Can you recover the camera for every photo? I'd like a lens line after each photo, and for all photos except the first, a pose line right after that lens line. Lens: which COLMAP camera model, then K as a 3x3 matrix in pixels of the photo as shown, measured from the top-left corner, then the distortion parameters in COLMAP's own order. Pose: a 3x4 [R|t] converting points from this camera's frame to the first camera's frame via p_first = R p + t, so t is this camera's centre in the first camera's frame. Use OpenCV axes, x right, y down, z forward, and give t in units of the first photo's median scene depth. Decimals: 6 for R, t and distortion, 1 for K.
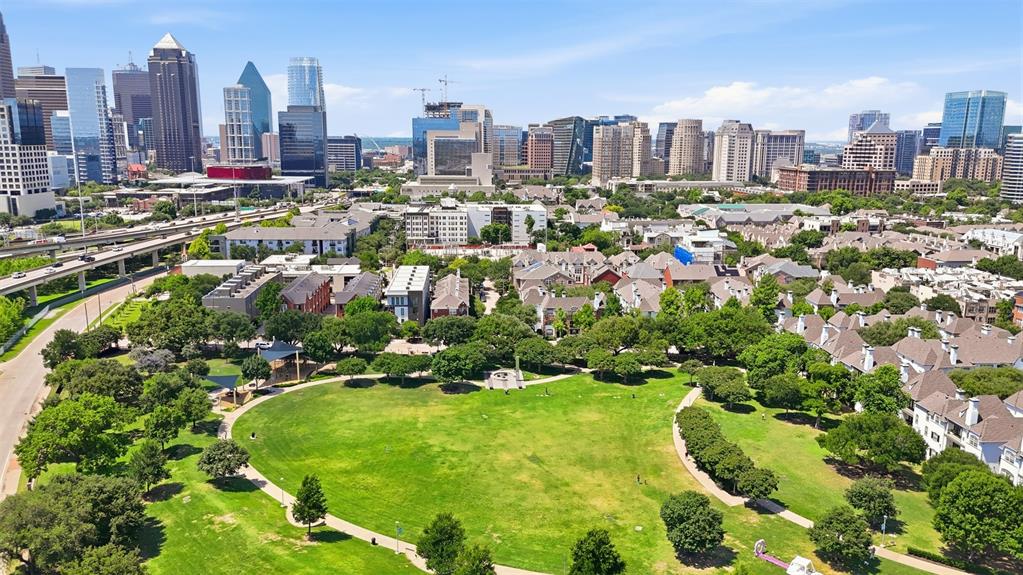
lens RADIAL K [[746.8, 0, 507.2], [0, 746.8, 288.9], [0, 0, 1]] dist [0.073402, -0.080129]
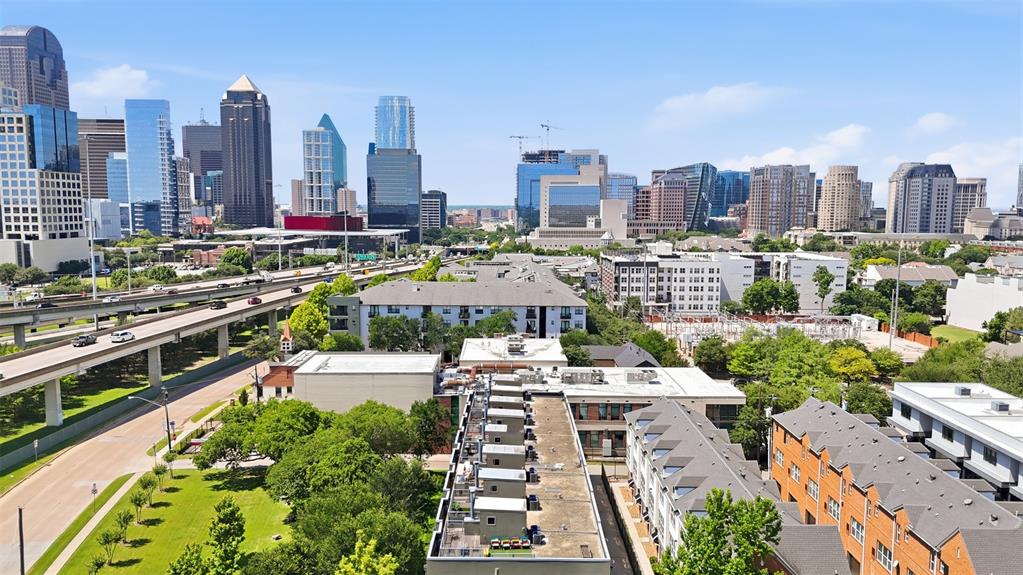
lens RADIAL K [[750.8, 0, 508.8], [0, 750.8, 288.3], [0, 0, 1]] dist [0.080914, -0.094068]
pose [[0.997683, 0.006114, -0.067765, -0.226732], [-0.012134, 0.995977, -0.088780, -0.030904], [0.066950, 0.089397, 0.993743, 0.475091]]
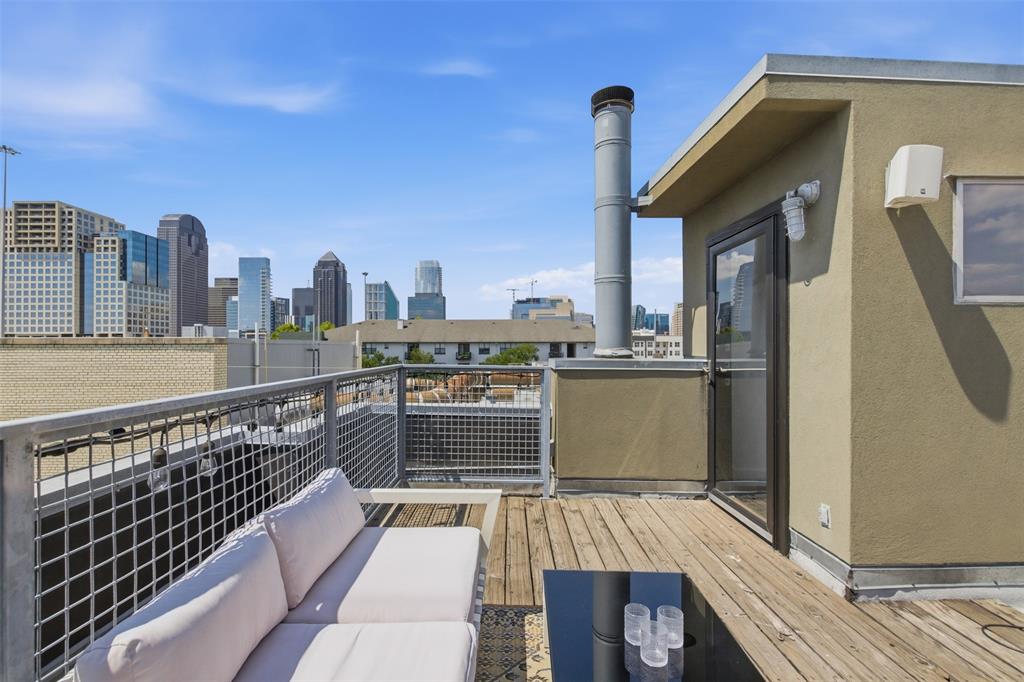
lens RADIAL K [[470.1, 0, 511.2], [0, 470.1, 343.0], [0, 0, 1]] dist [-0.001519, -0.001385]
pose [[0.998435, -0.010488, -0.054928, -0.253441], [-0.000901, 0.979111, -0.203327, -0.017235], [0.055913, 0.203058, 0.977569, 0.736992]]
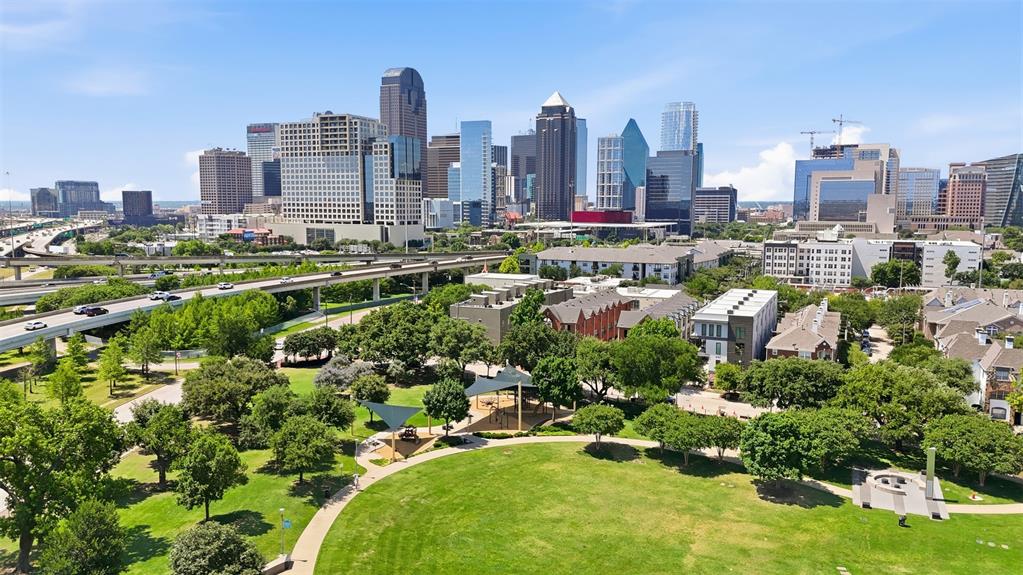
lens RADIAL K [[746.8, 0, 507.2], [0, 746.8, 288.9], [0, 0, 1]] dist [0.073402, -0.080129]
pose [[0.881002, 0.050287, -0.470433, -0.001148], [-0.089790, 0.994035, -0.061897, 0.022756], [0.464515, 0.096772, 0.880262, 0.226659]]
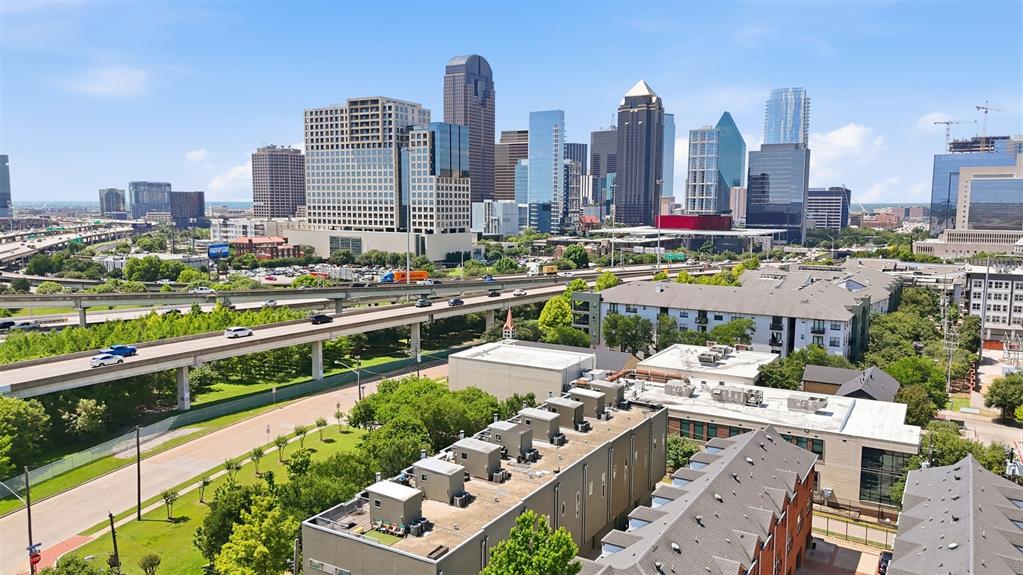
lens RADIAL K [[750.8, 0, 508.8], [0, 750.8, 288.3], [0, 0, 1]] dist [0.080914, -0.094068]
pose [[0.825757, 0.061366, -0.560678, -0.129293], [-0.110622, 0.992378, -0.054307, -0.037563], [0.553072, 0.106868, 0.826251, 0.507595]]
